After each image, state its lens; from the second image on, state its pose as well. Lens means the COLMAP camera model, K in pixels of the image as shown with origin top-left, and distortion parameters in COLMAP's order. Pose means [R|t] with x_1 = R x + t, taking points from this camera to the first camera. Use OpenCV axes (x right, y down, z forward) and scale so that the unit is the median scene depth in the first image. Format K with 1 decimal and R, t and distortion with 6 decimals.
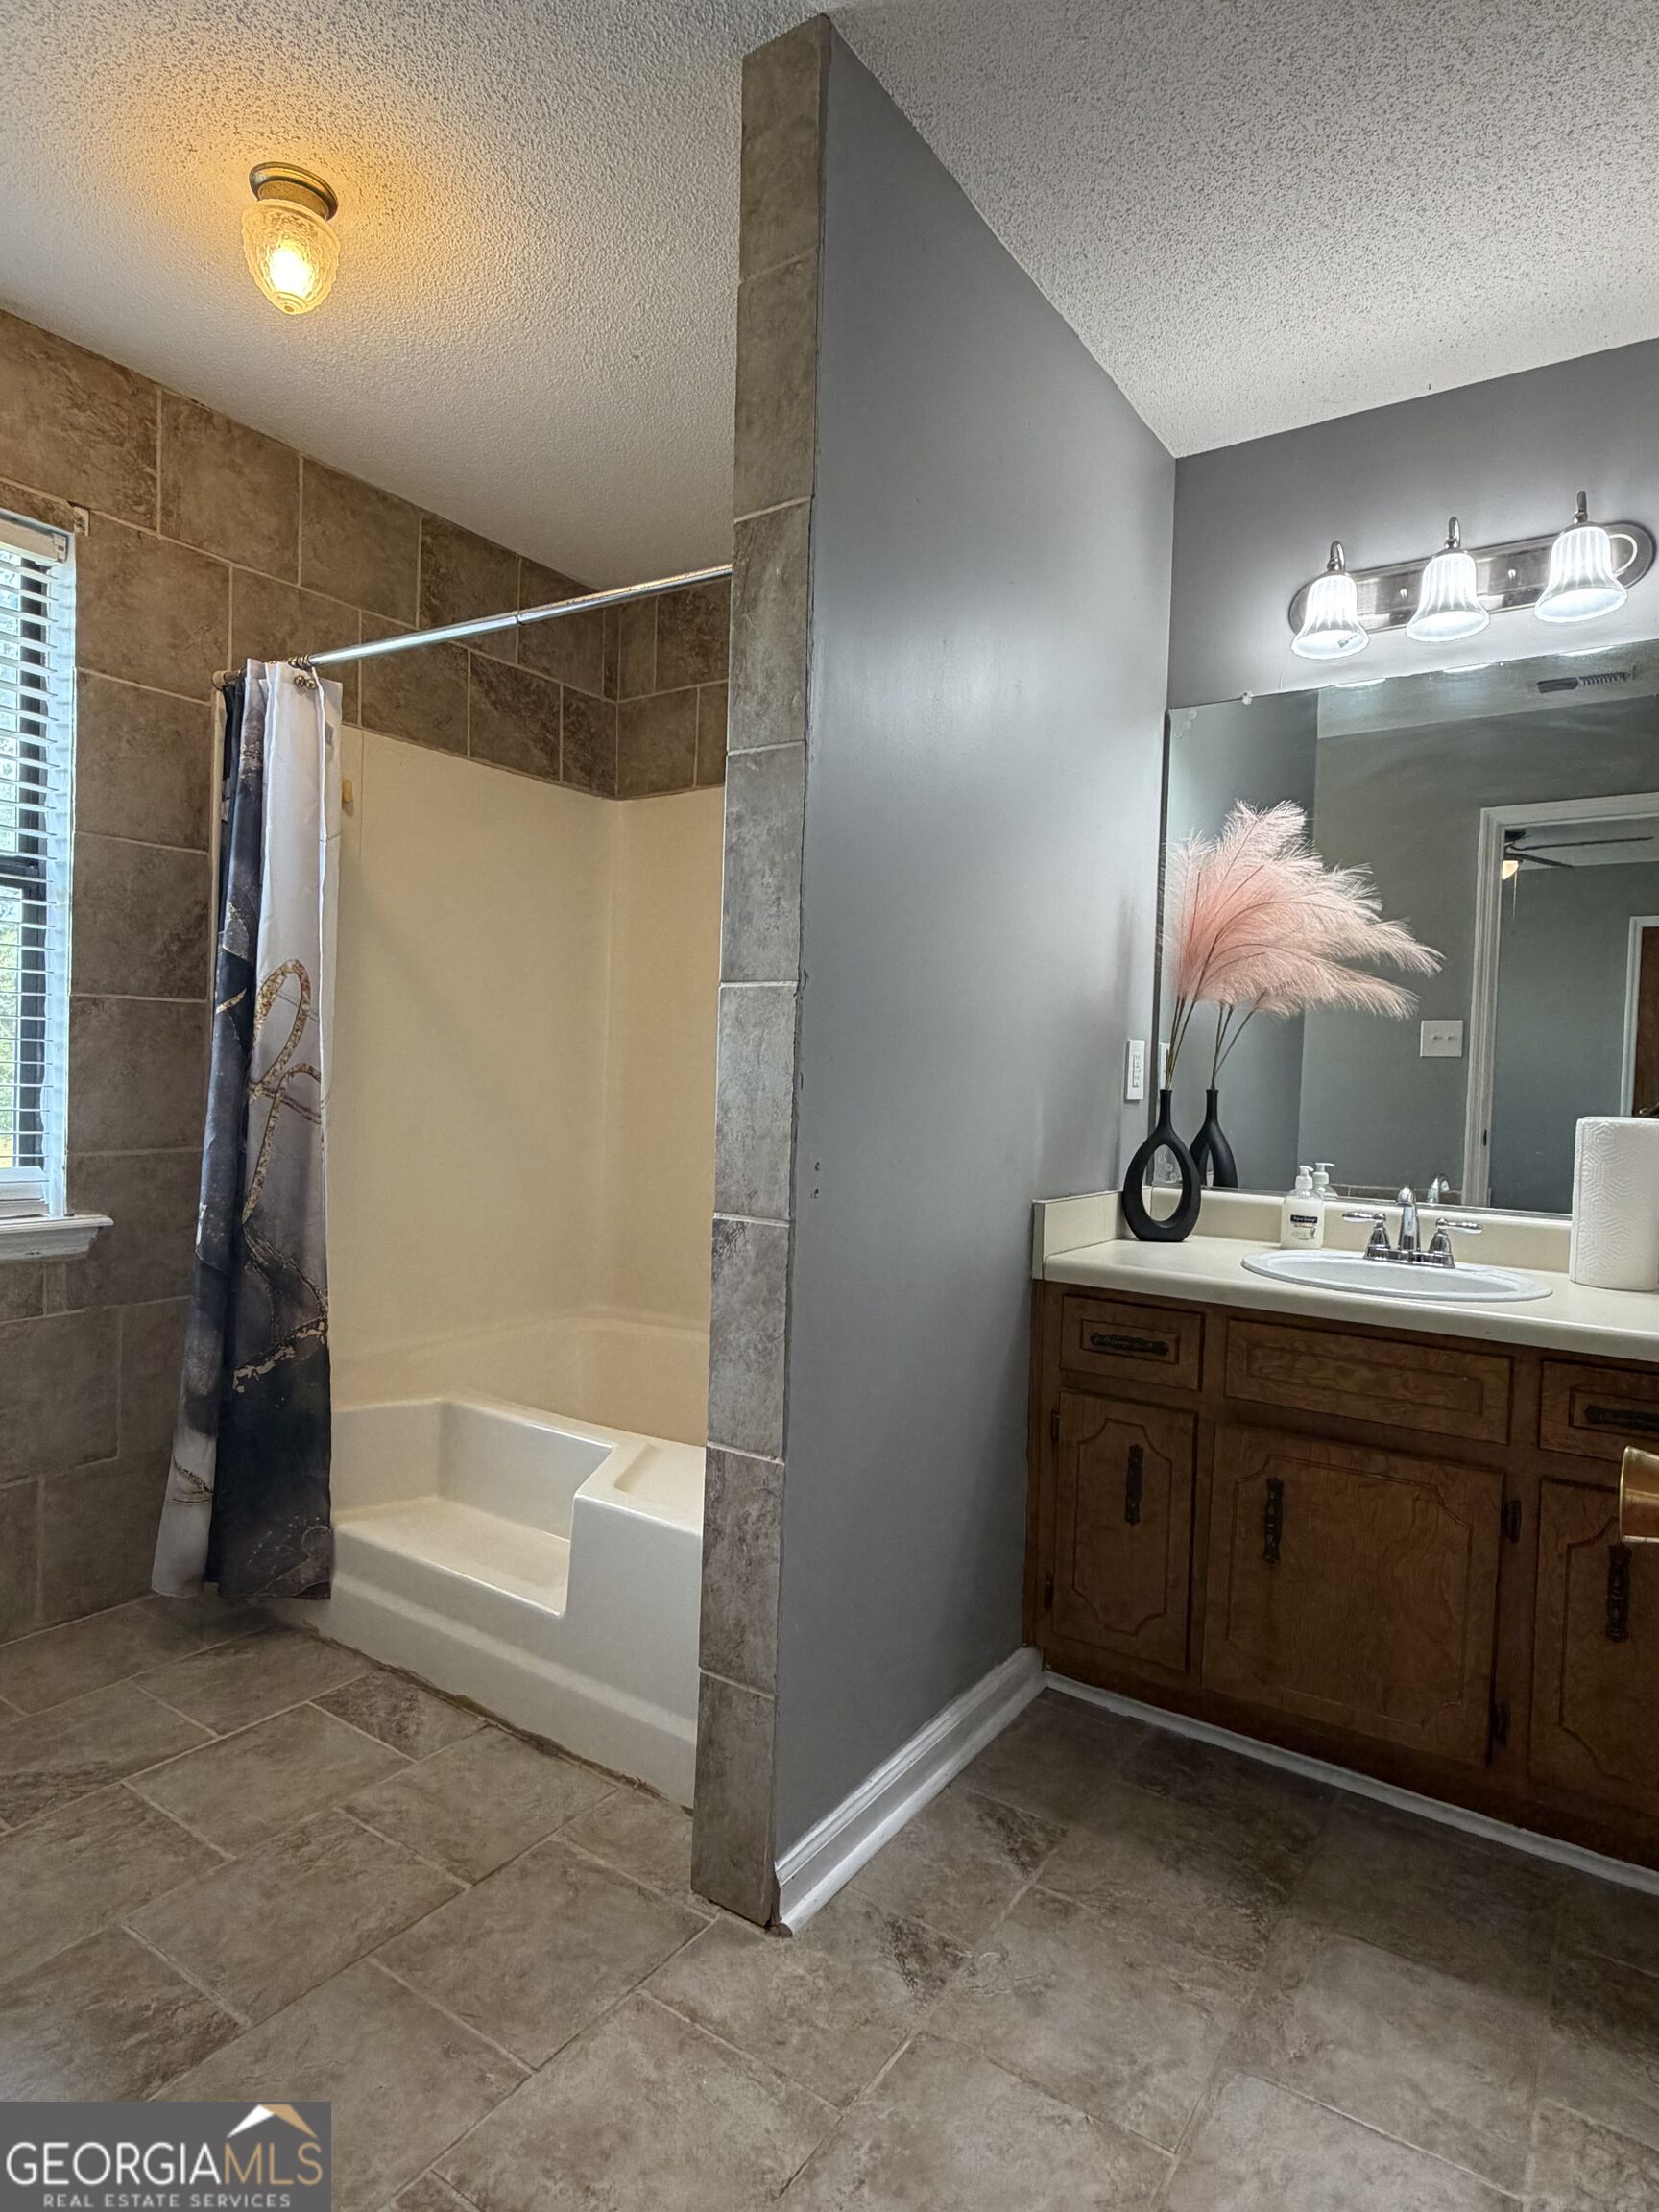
lens RADIAL K [[1232.2, 0, 836.6], [0, 1232.2, 1108.0], [0, 0, 1]] dist [0.000377, -0.001055]
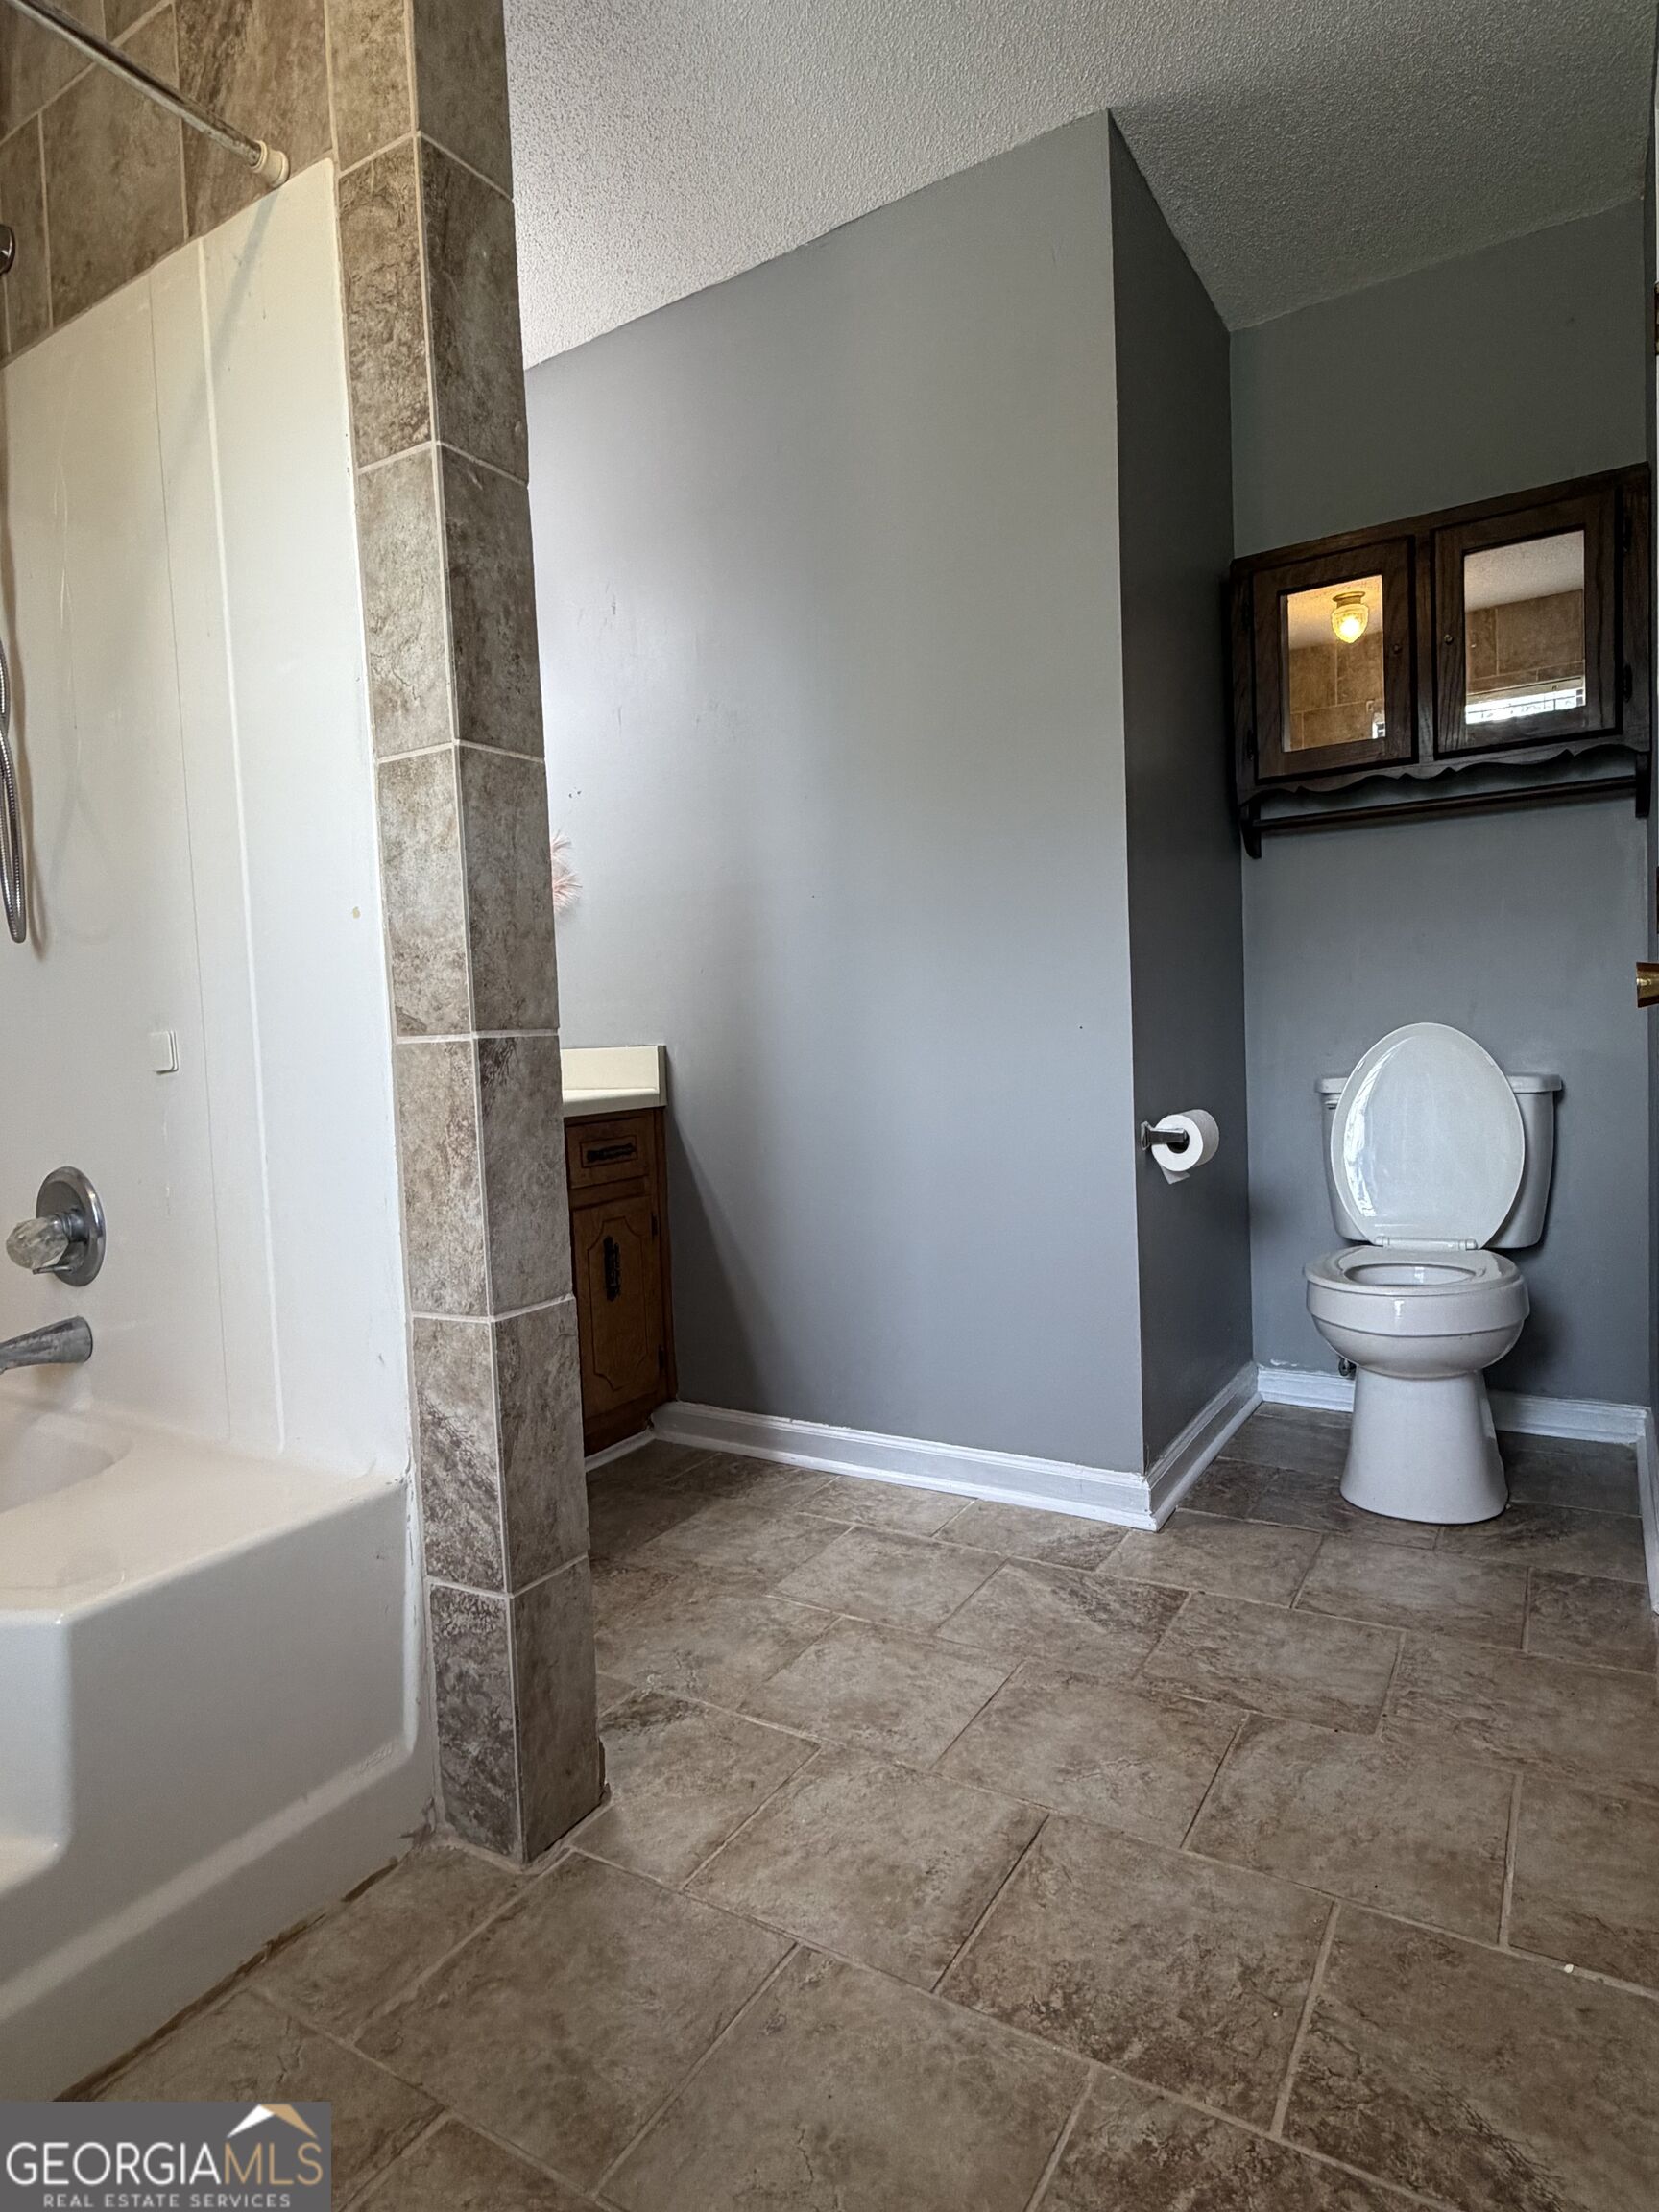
lens RADIAL K [[1232.2, 0, 836.6], [0, 1232.2, 1108.0], [0, 0, 1]] dist [0.000377, -0.001055]
pose [[-0.054749, -0.089719, 0.994461, -0.931925], [0.067538, 0.993341, 0.093336, 0.077400], [-0.996213, 0.072274, -0.048325, 0.830111]]
